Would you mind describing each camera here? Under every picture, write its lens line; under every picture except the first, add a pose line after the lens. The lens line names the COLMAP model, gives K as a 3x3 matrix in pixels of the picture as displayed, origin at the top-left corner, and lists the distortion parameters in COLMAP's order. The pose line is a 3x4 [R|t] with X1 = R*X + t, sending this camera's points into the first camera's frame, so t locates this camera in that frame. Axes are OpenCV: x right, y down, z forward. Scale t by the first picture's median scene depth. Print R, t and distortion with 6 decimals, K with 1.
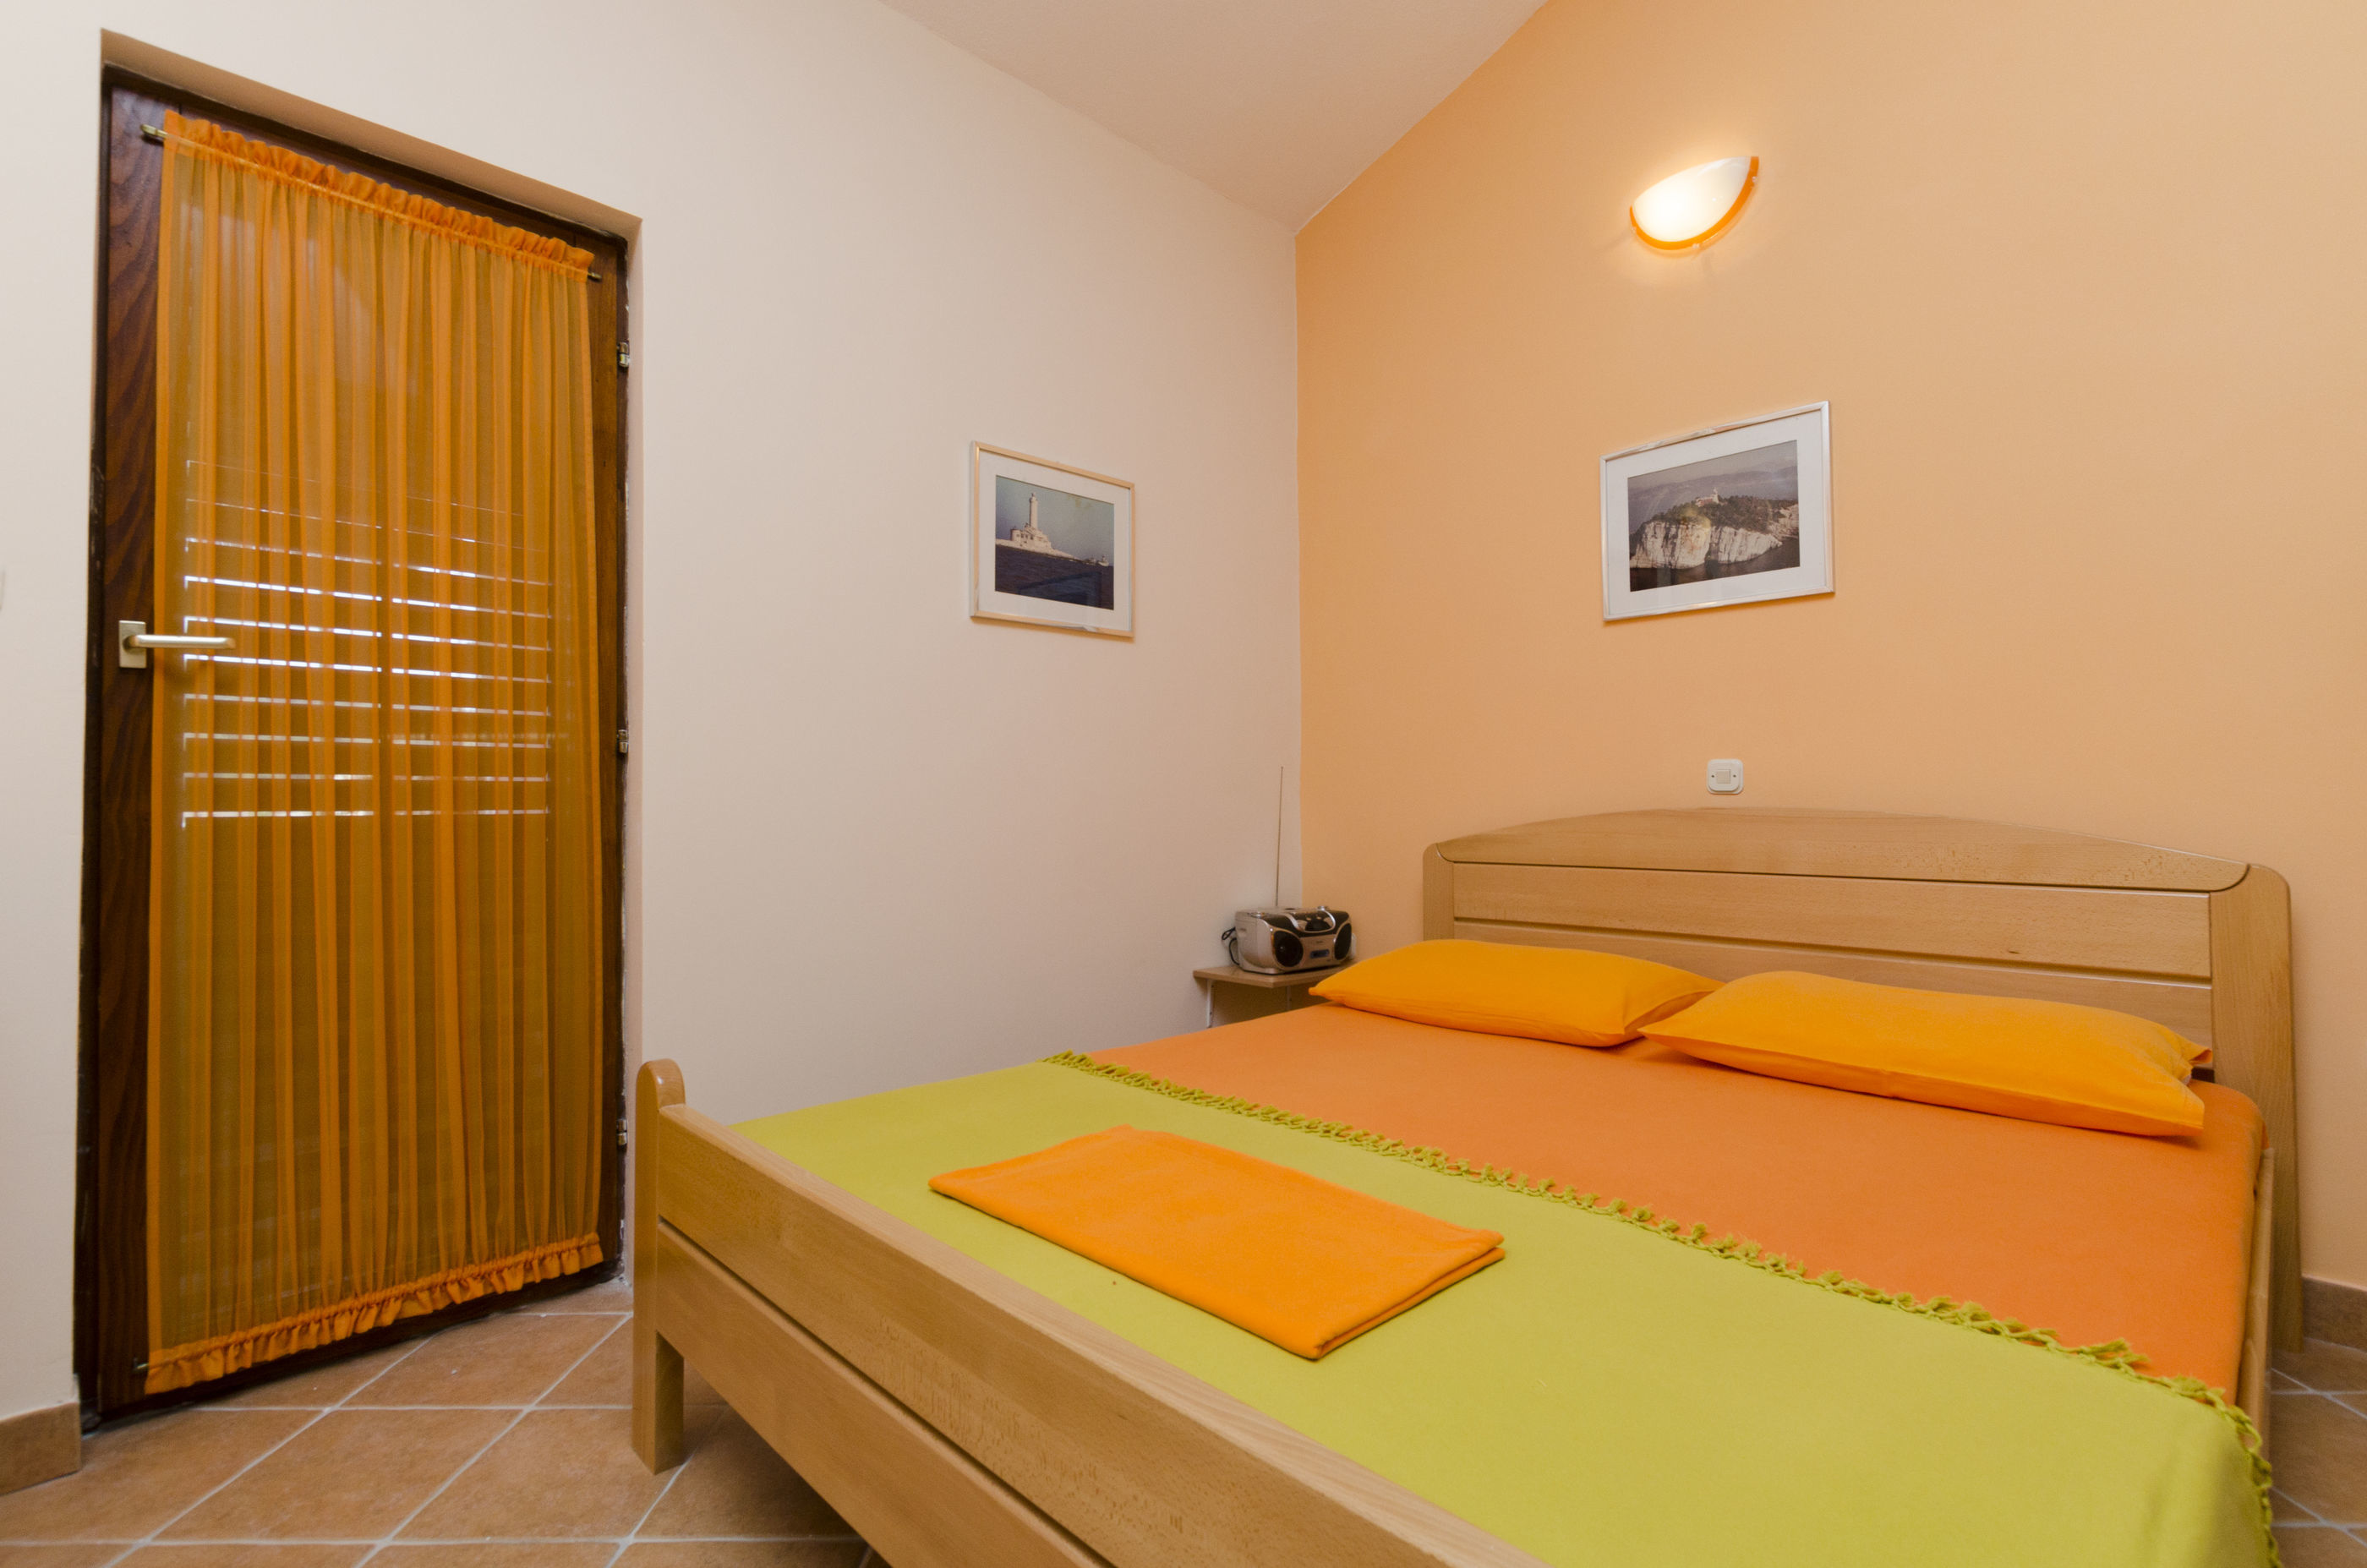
lens RADIAL K [[1075.1, 0, 1197.0], [0, 1075.1, 768.6], [0, 0, 1]] dist [-0.000881, 0.000152]
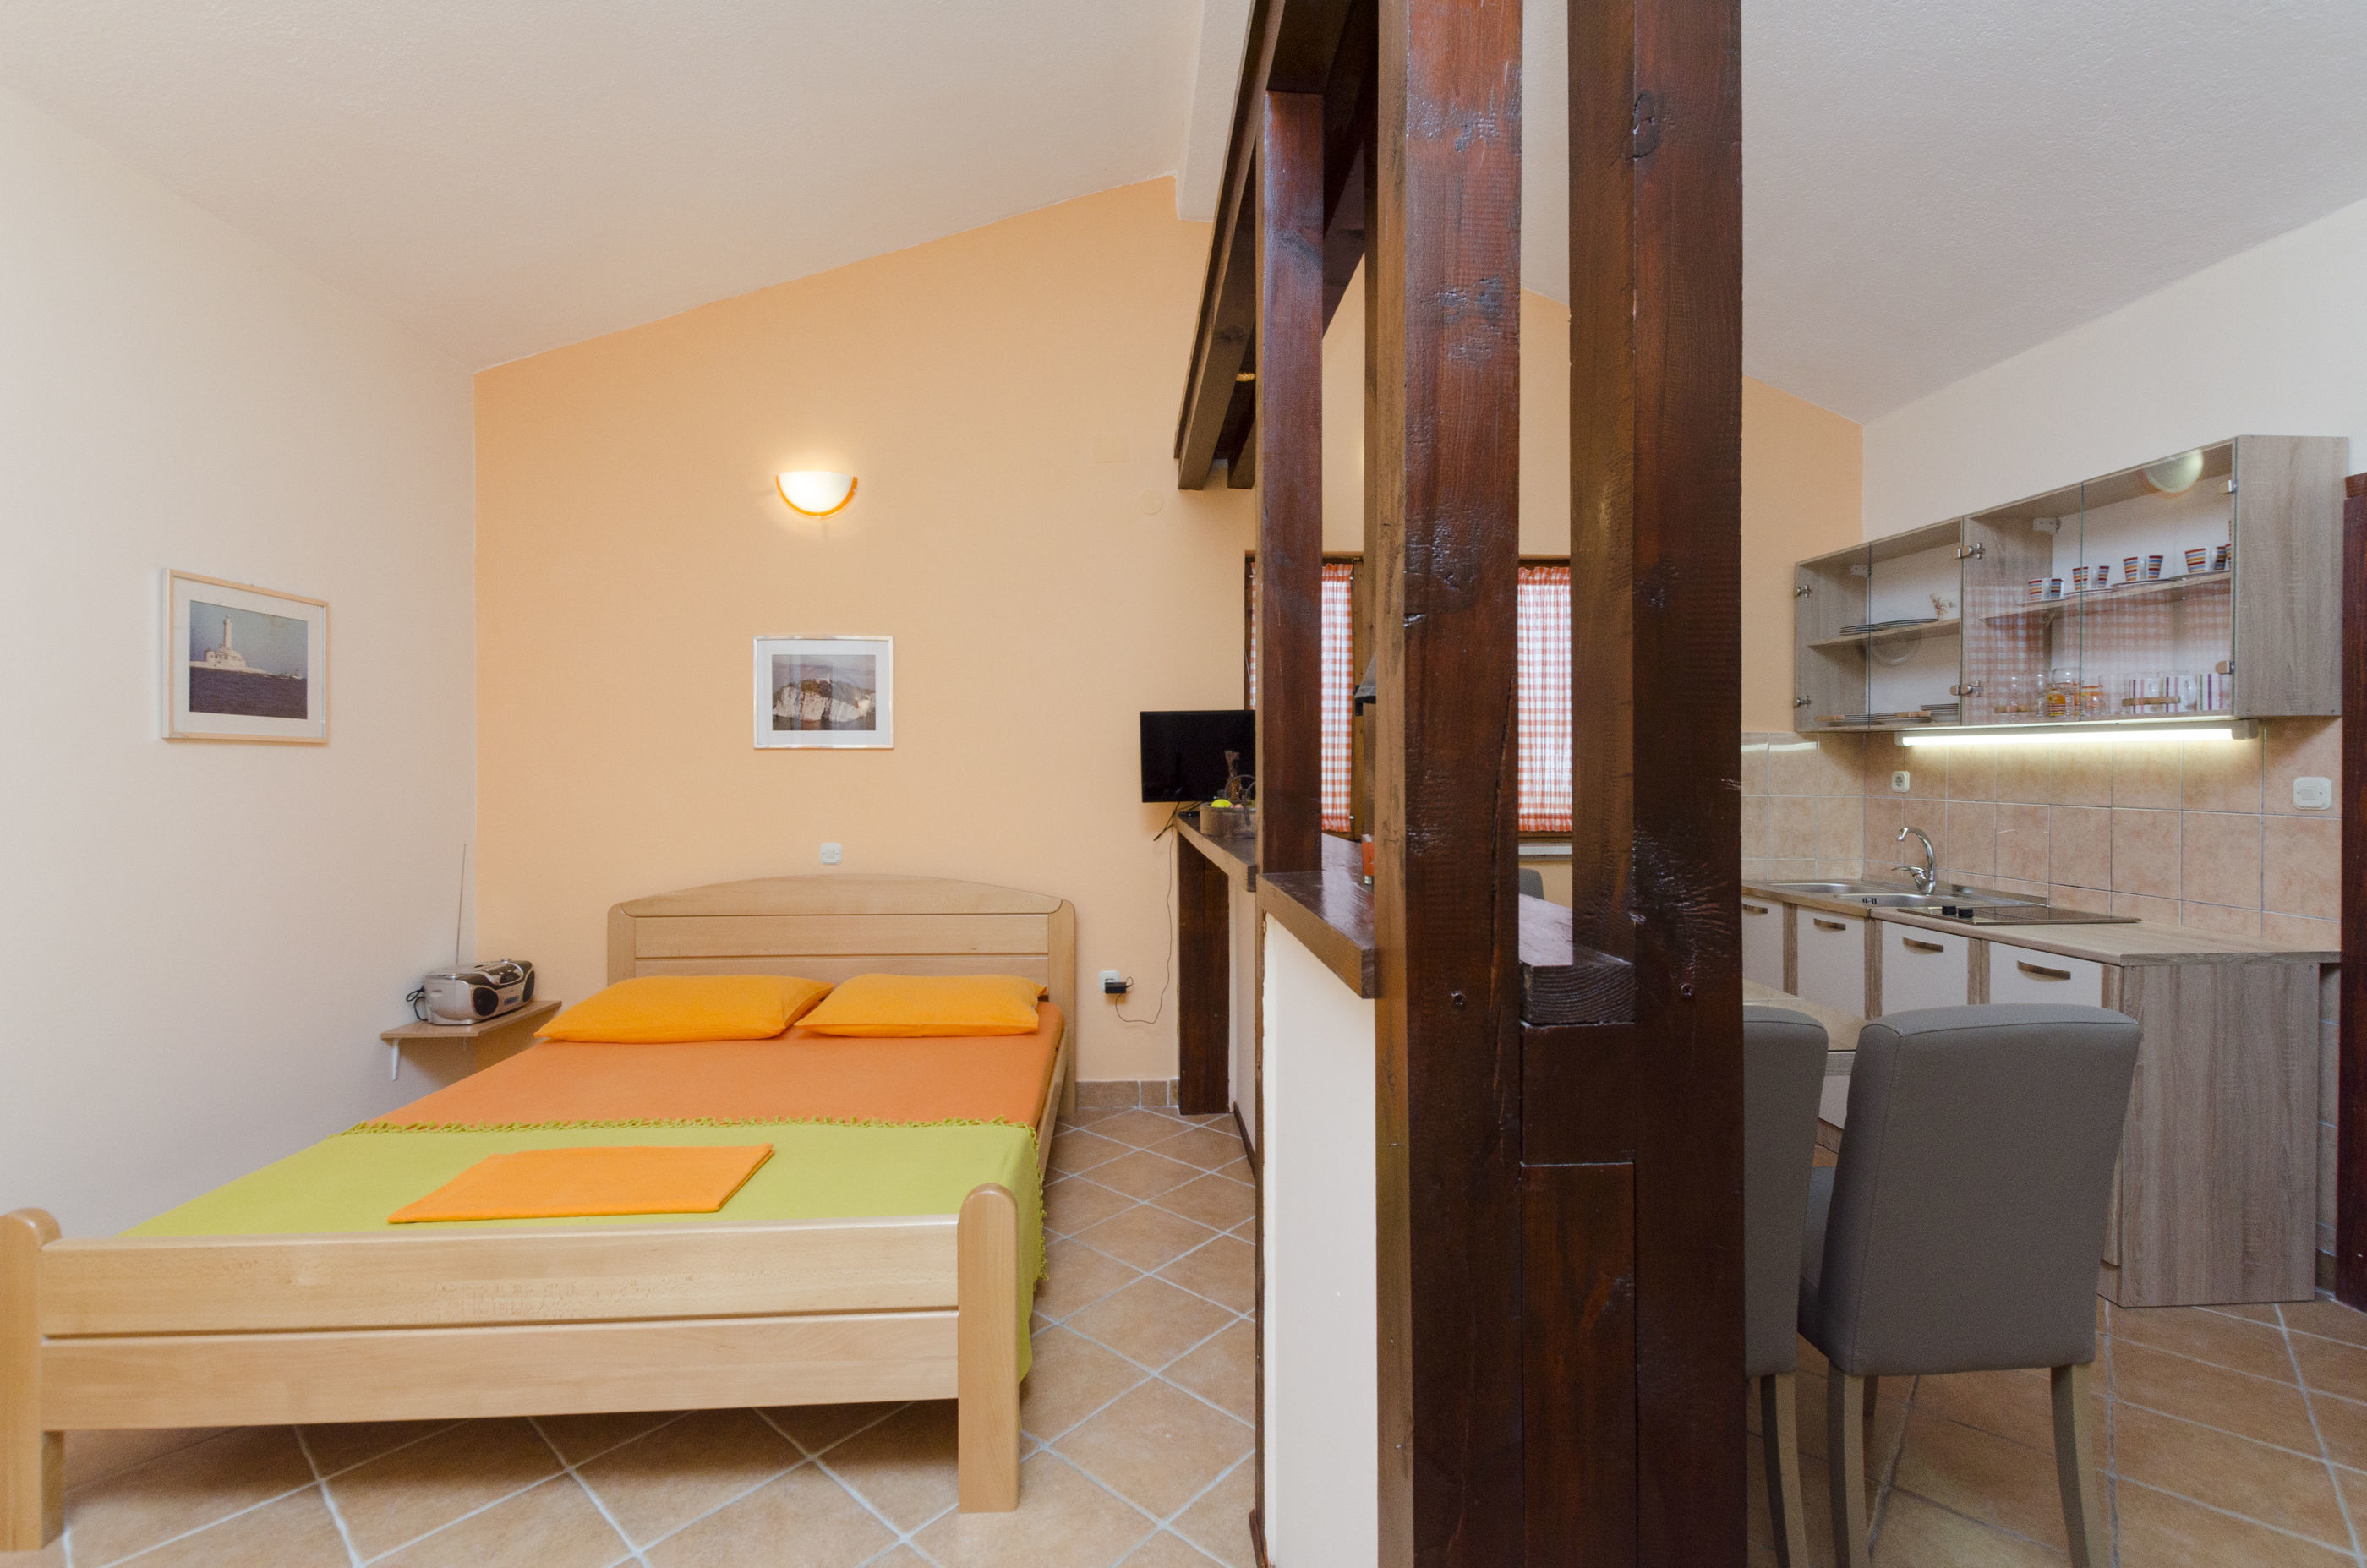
lens RADIAL K [[1007.6, 0, 1183.7], [0, 1007.6, 781.0], [0, 0, 1]] dist [-0.006467, -0.000338]
pose [[0.659895, -0.002229, 0.751354, -0.281427], [-0.025215, 0.999367, 0.025110, -0.146769], [-0.750934, -0.035515, 0.659421, -0.372866]]
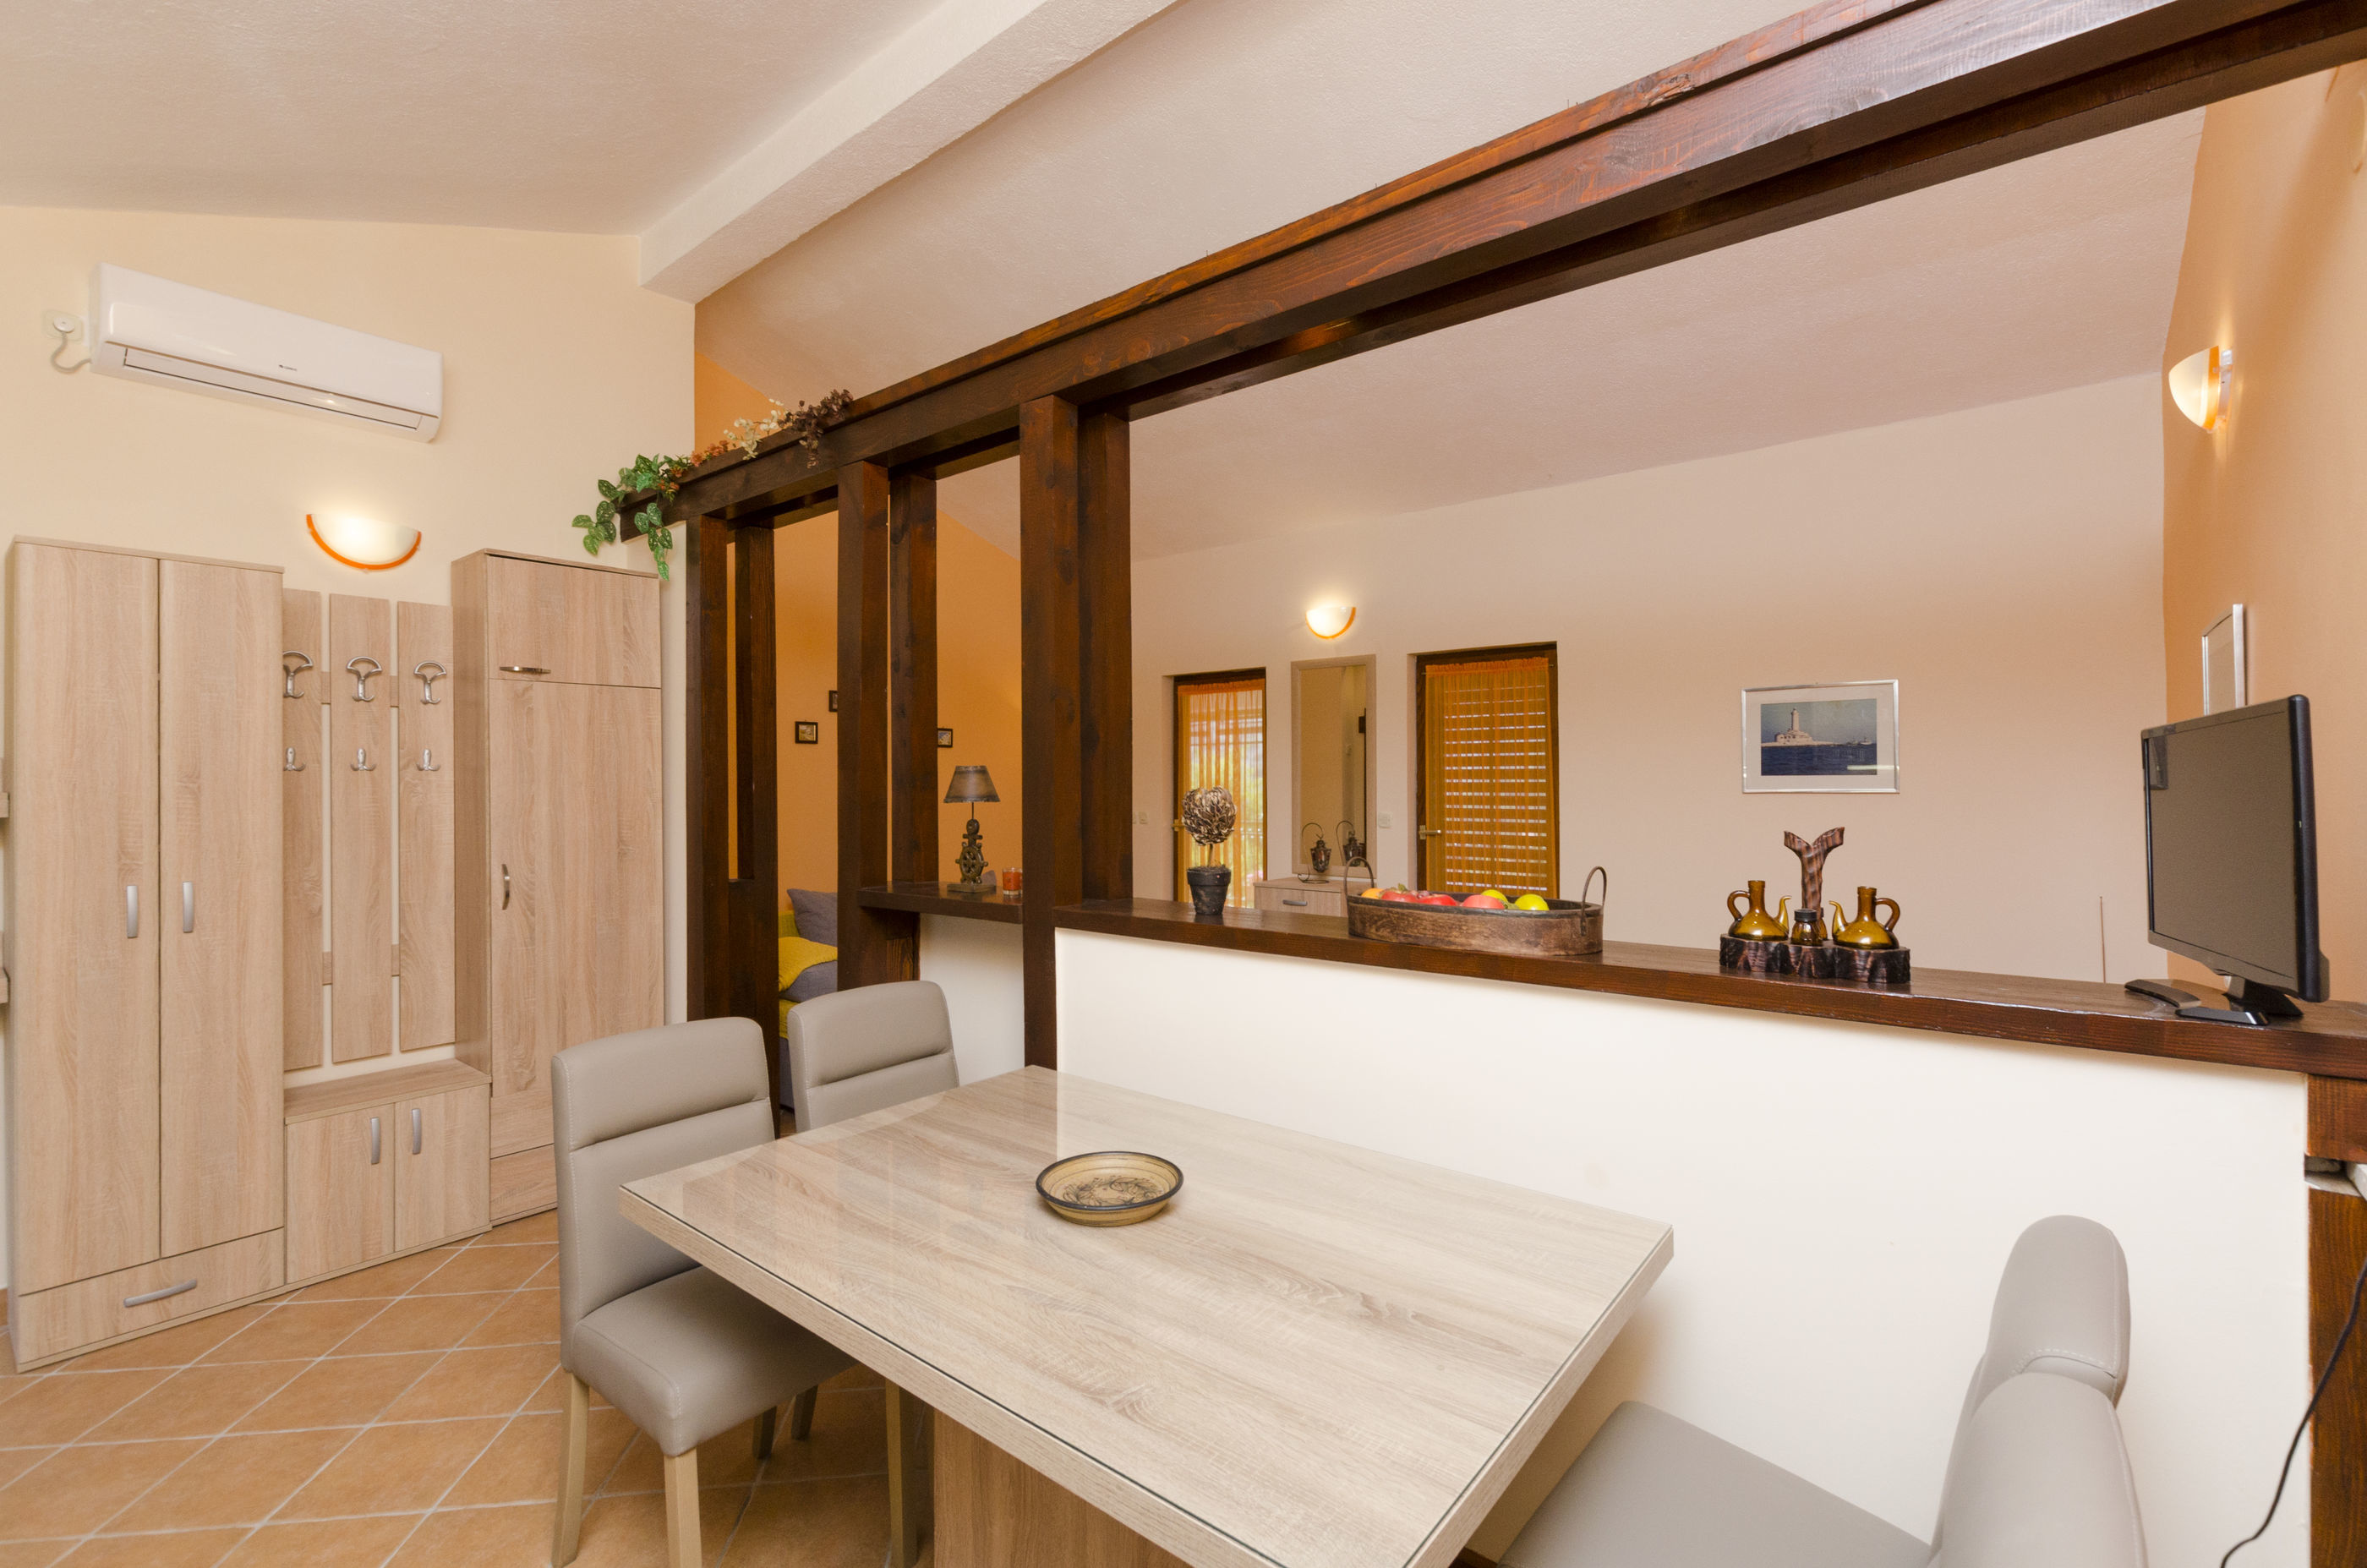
lens RADIAL K [[1016.0, 0, 1183.5], [0, 1016.0, 784.0], [0, 0, 1]] dist [-0.001503, -0.000397]
pose [[0.108111, -0.005160, -0.994125, 1.262211], [0.033711, 0.999430, -0.001522, -0.179714], [0.993567, -0.033349, 0.108223, -0.047603]]
